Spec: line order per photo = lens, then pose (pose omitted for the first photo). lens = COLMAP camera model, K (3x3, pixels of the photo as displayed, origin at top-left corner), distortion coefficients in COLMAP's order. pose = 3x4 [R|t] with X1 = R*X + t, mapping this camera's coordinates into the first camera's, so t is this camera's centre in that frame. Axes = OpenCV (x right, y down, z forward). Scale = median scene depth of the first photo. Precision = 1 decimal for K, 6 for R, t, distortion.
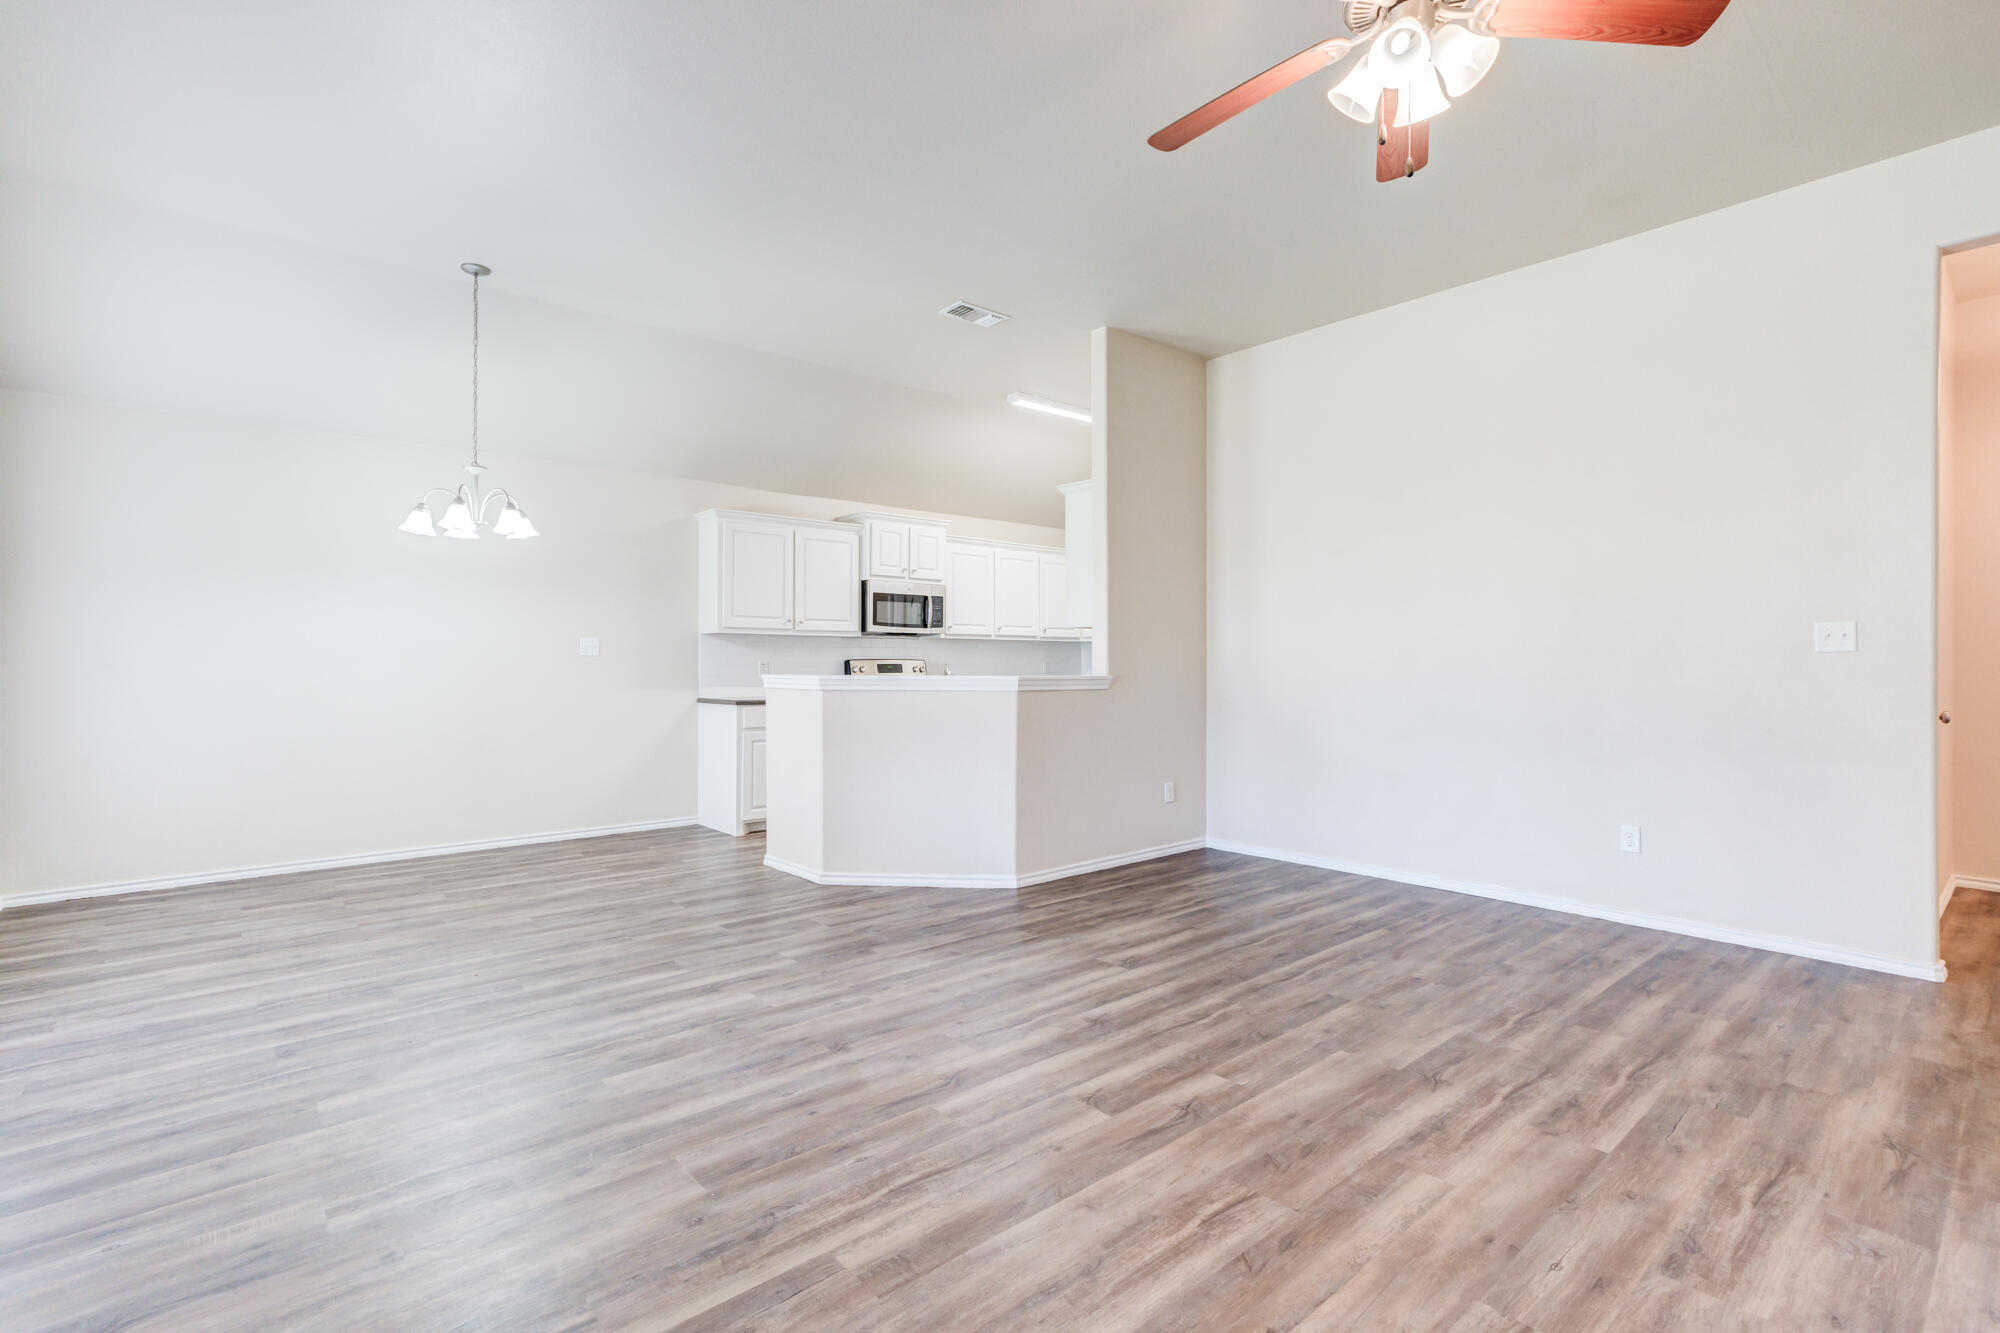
lens RADIAL K [[925.5, 0, 1018.7], [0, 925.5, 665.7], [0, 0, 1]] dist [-0.012090, 0.010057]
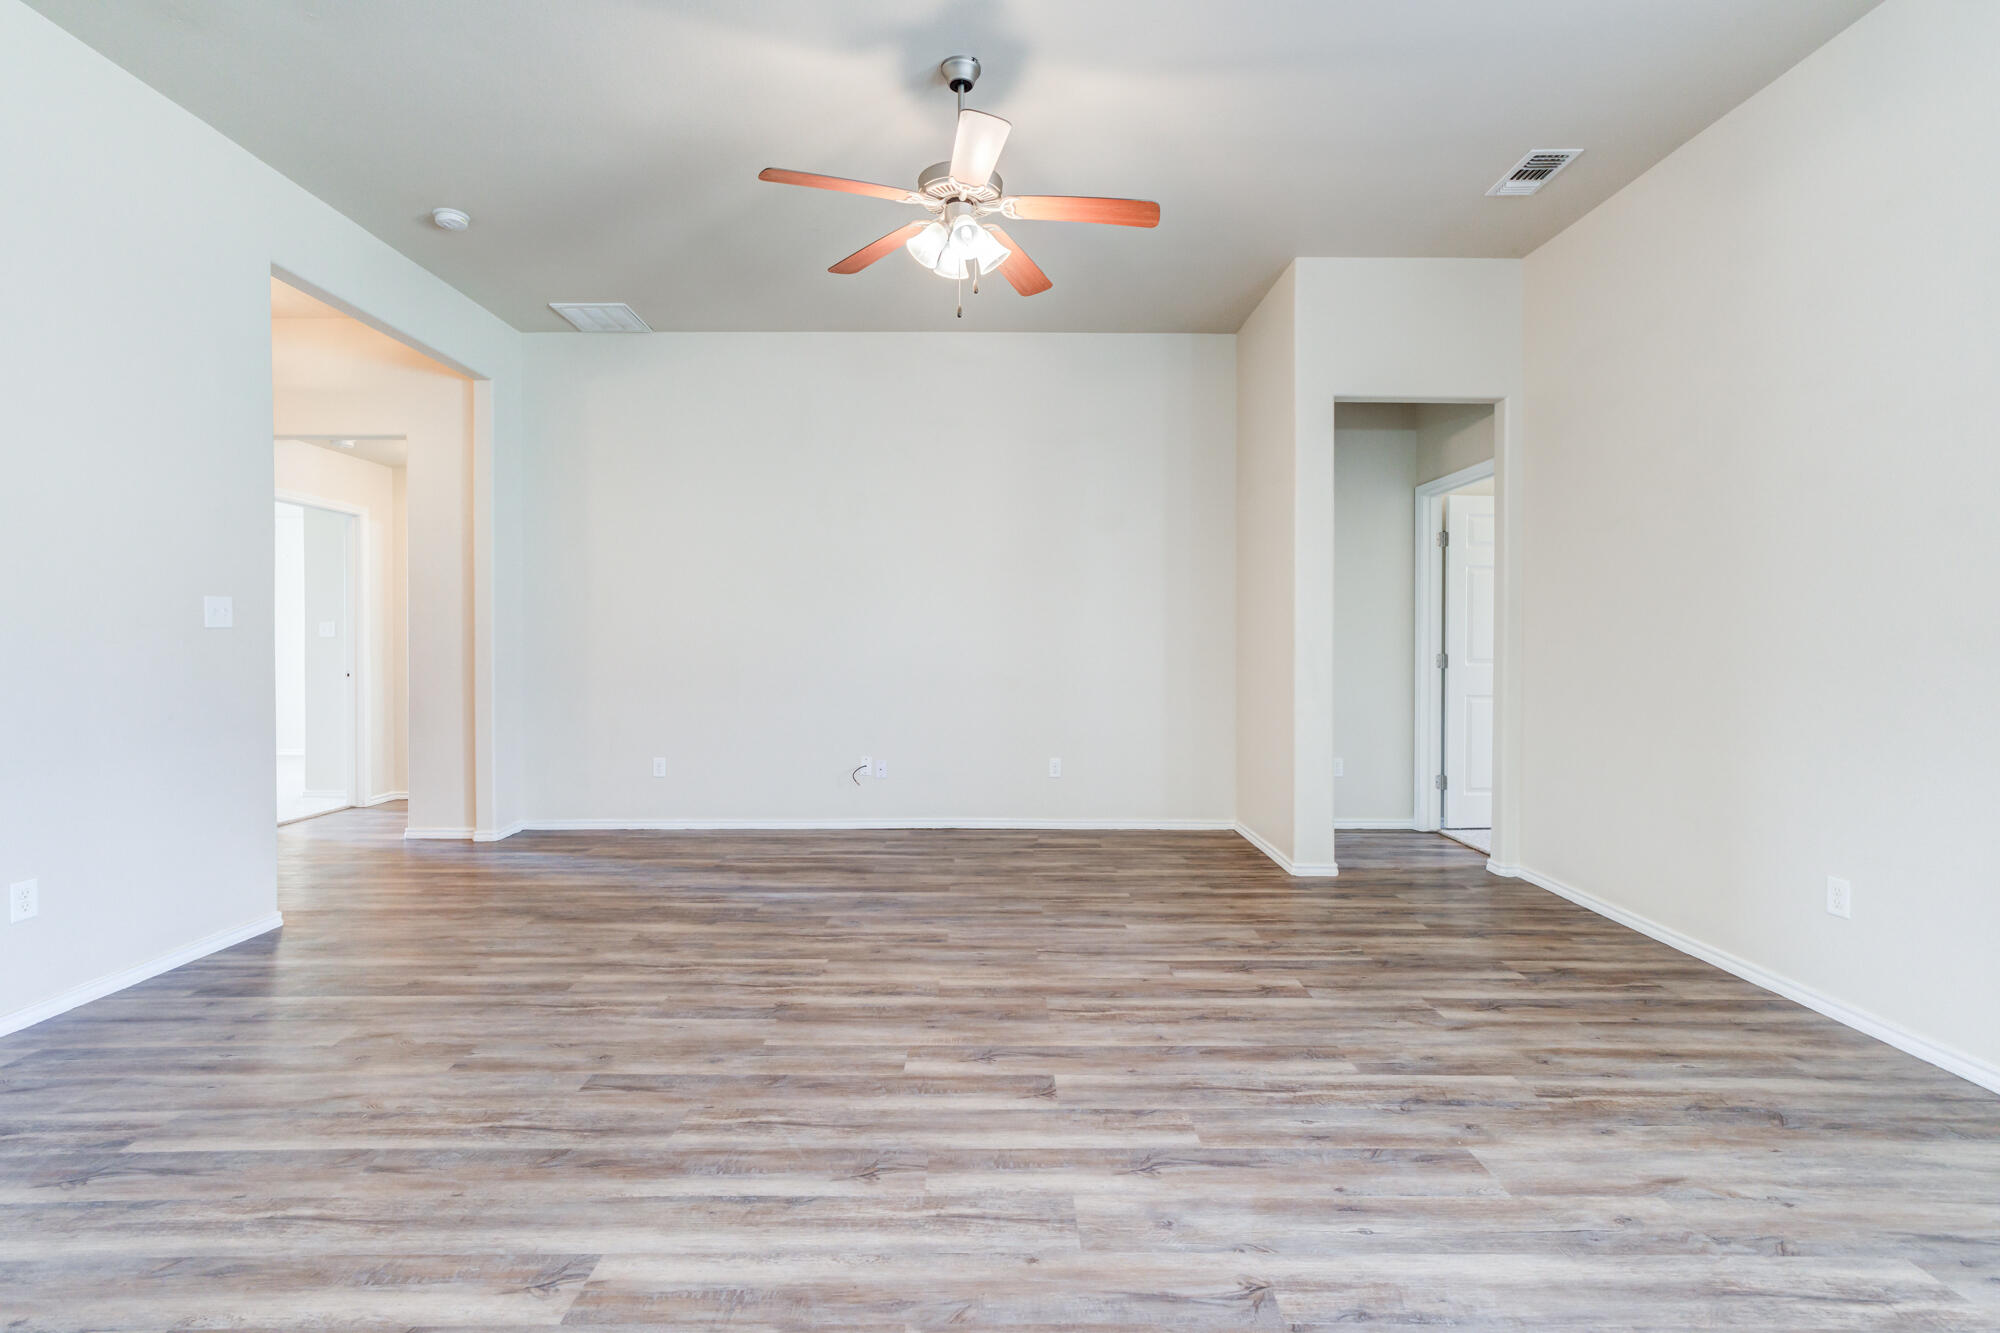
lens RADIAL K [[925.5, 0, 991.7], [0, 925.5, 650.4], [0, 0, 1]] dist [-0.012090, 0.010057]
pose [[-0.742472, -0.011634, 0.669776, -0.348550], [-0.001079, 0.999869, 0.016173, -0.004221], [-0.669876, 0.011285, -0.742387, 1.172787]]
